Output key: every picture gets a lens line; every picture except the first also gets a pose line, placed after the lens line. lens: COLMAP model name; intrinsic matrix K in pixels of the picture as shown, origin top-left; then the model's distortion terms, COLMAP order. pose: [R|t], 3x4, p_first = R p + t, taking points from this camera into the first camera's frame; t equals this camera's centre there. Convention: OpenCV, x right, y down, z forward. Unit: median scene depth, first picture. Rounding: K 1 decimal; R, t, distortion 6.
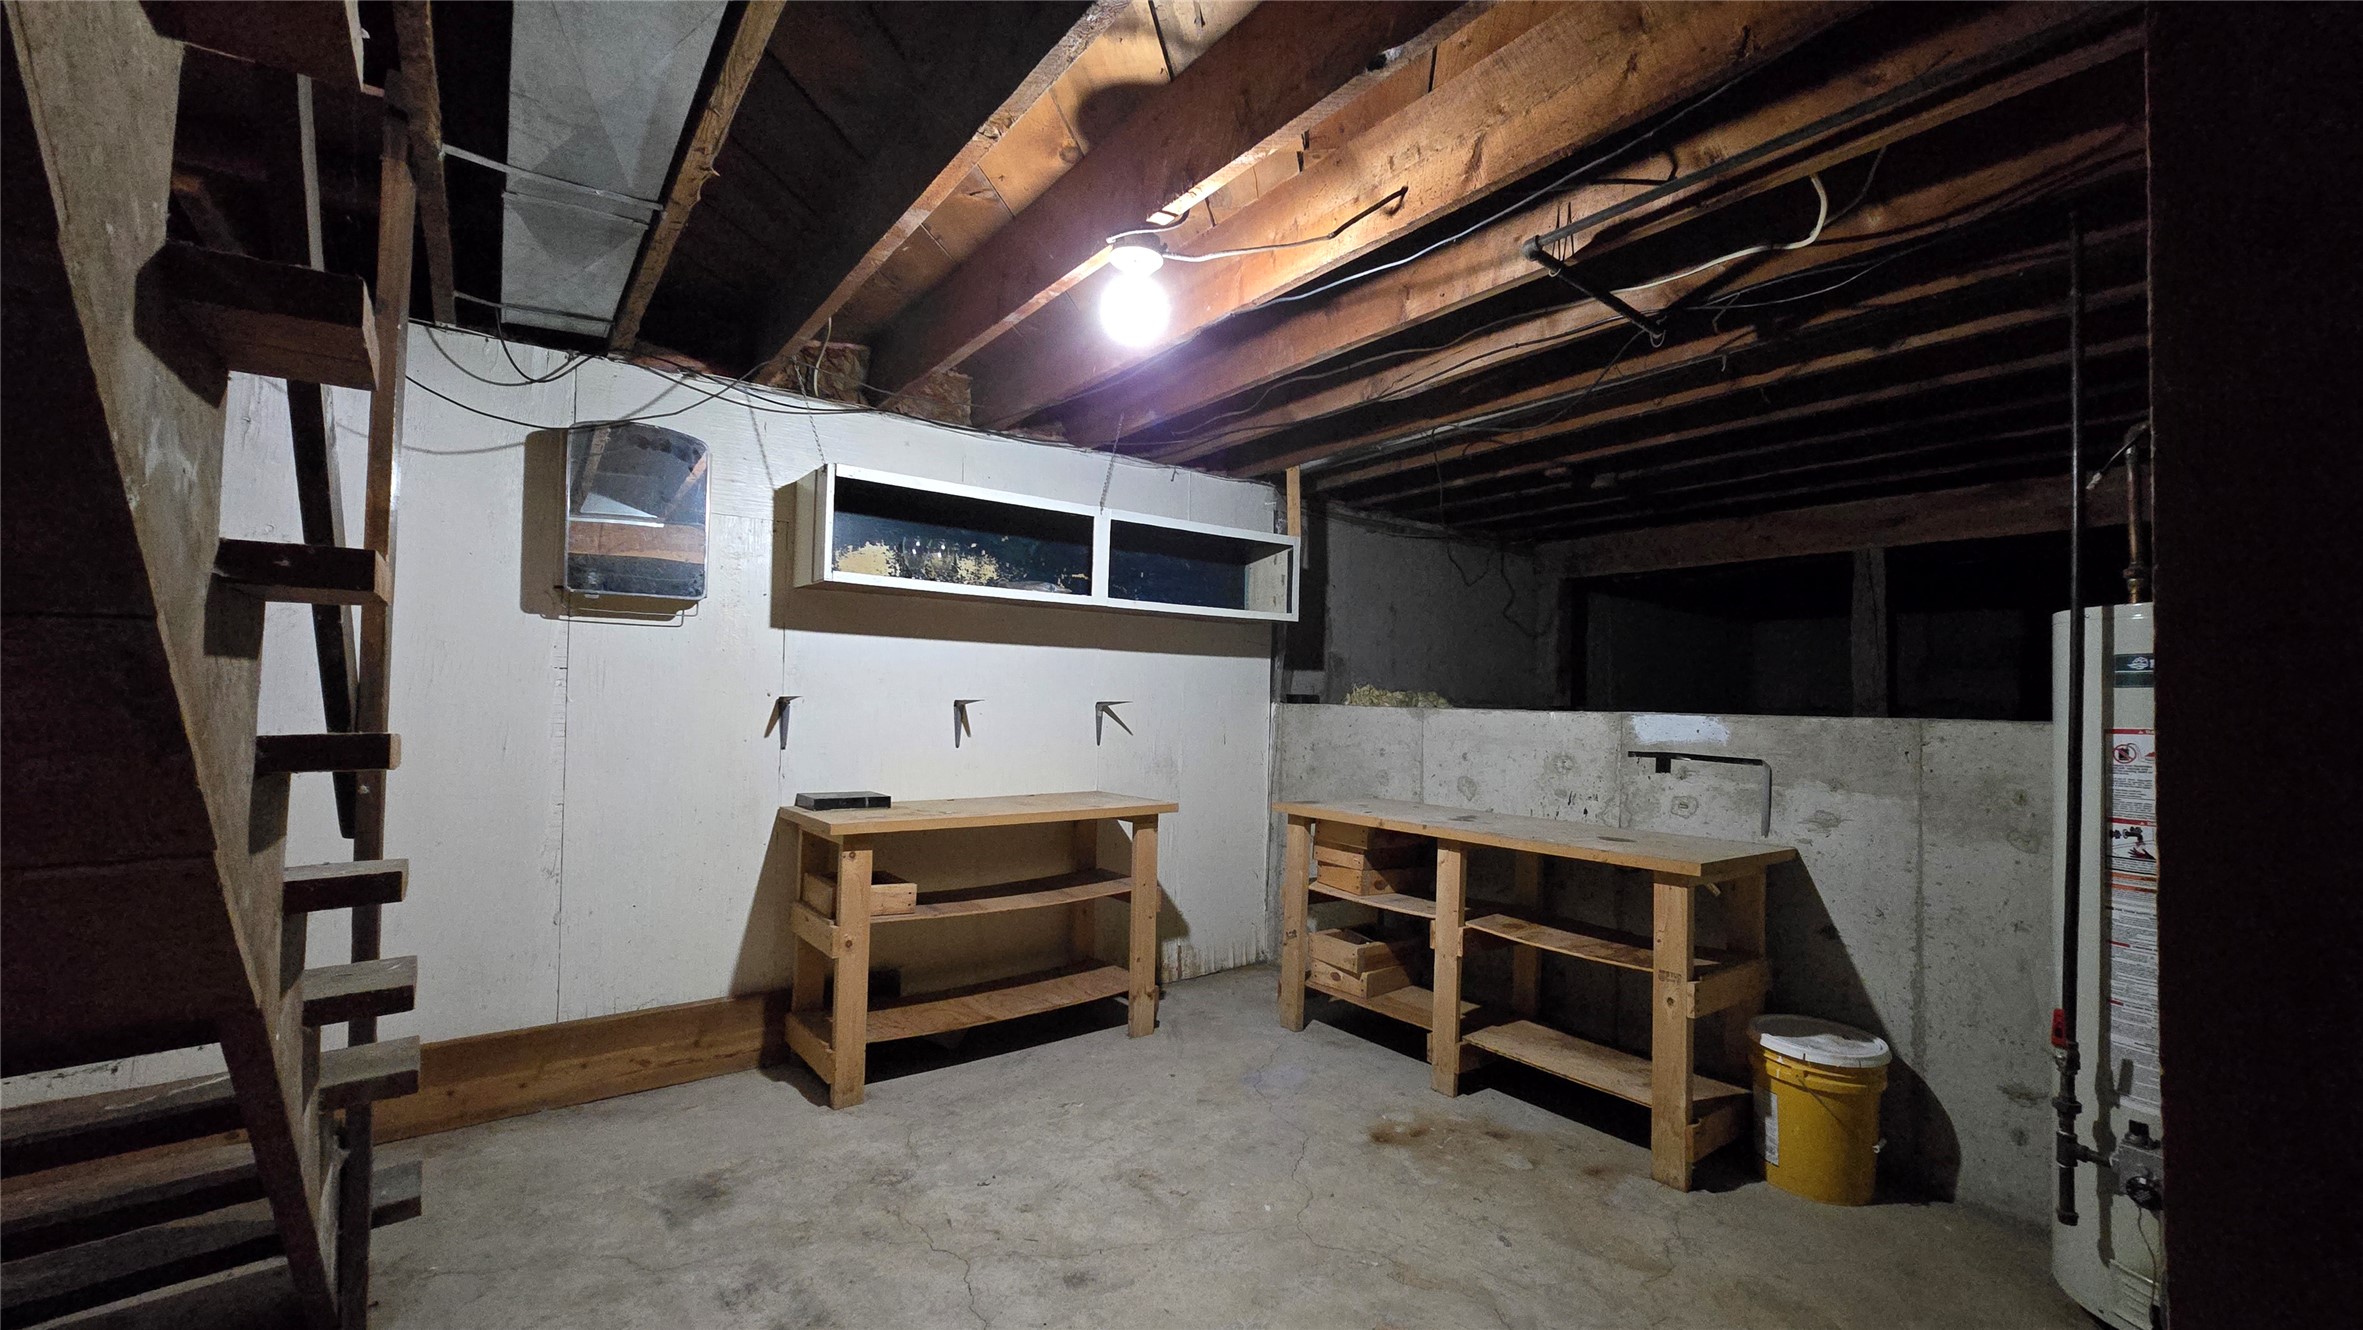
lens RADIAL K [[962.2, 0, 1202.4], [0, 962.2, 675.6], [0, 0, 1]] dist [-0.004190, -0.001151]
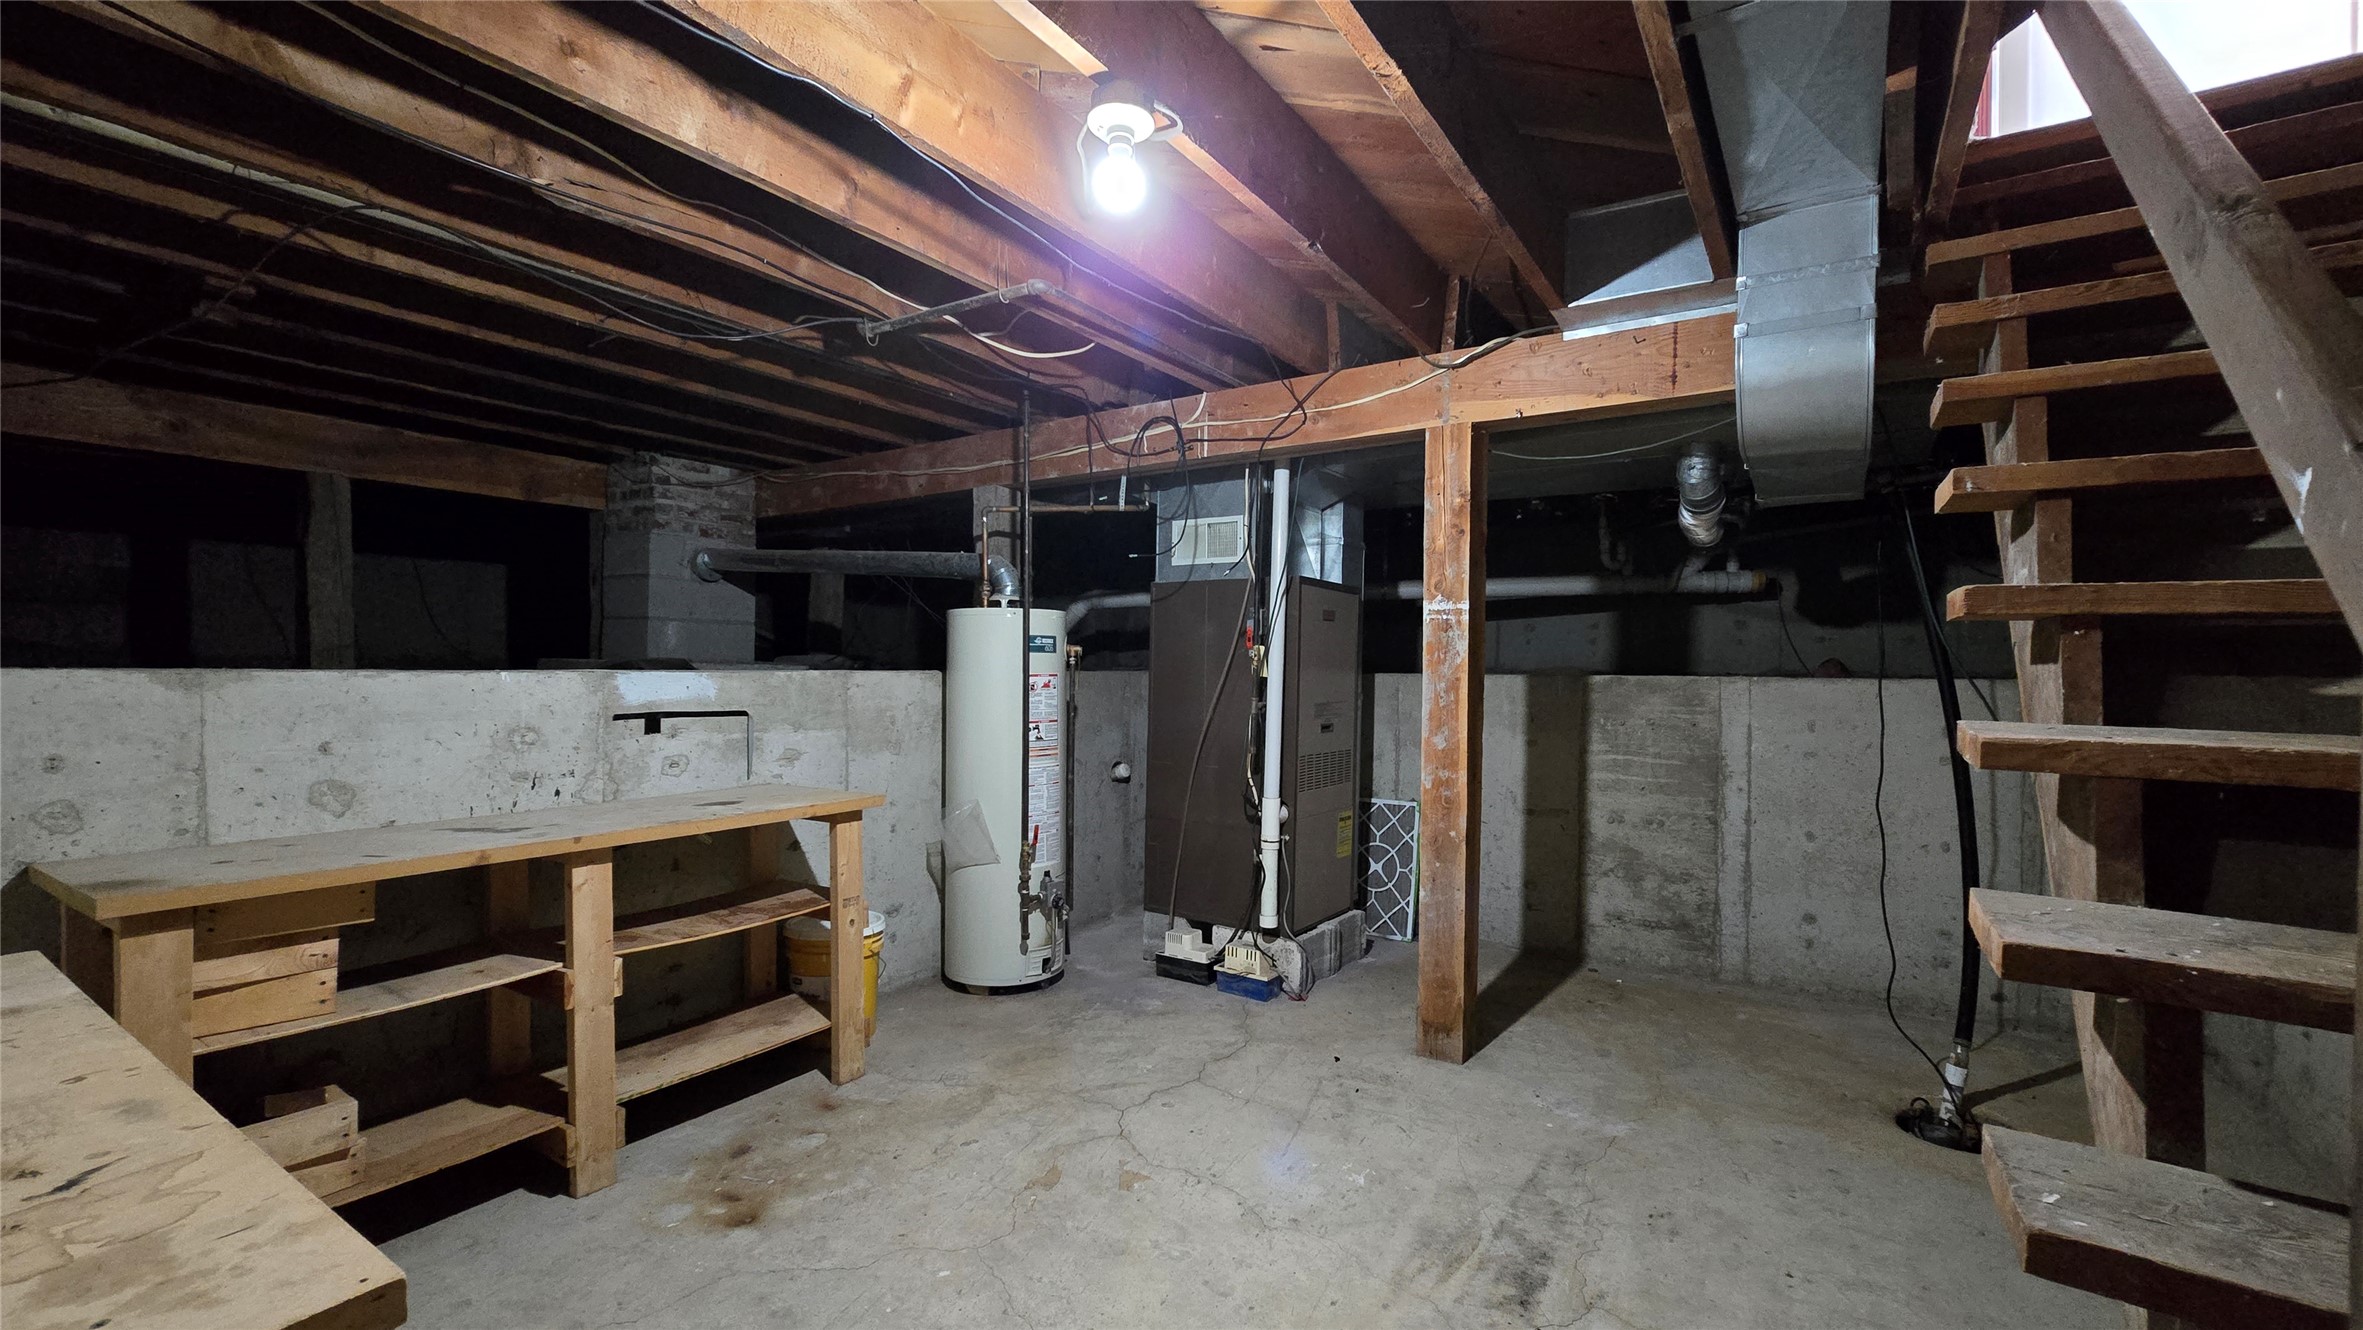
lens RADIAL K [[962.2, 0, 1202.4], [0, 962.2, 675.6], [0, 0, 1]] dist [-0.004190, -0.001151]
pose [[-0.344922, -0.029613, 0.938164, -0.605727], [-0.038230, 0.999116, 0.017481, 0.007289], [-0.937853, -0.029837, -0.345749, 0.847288]]
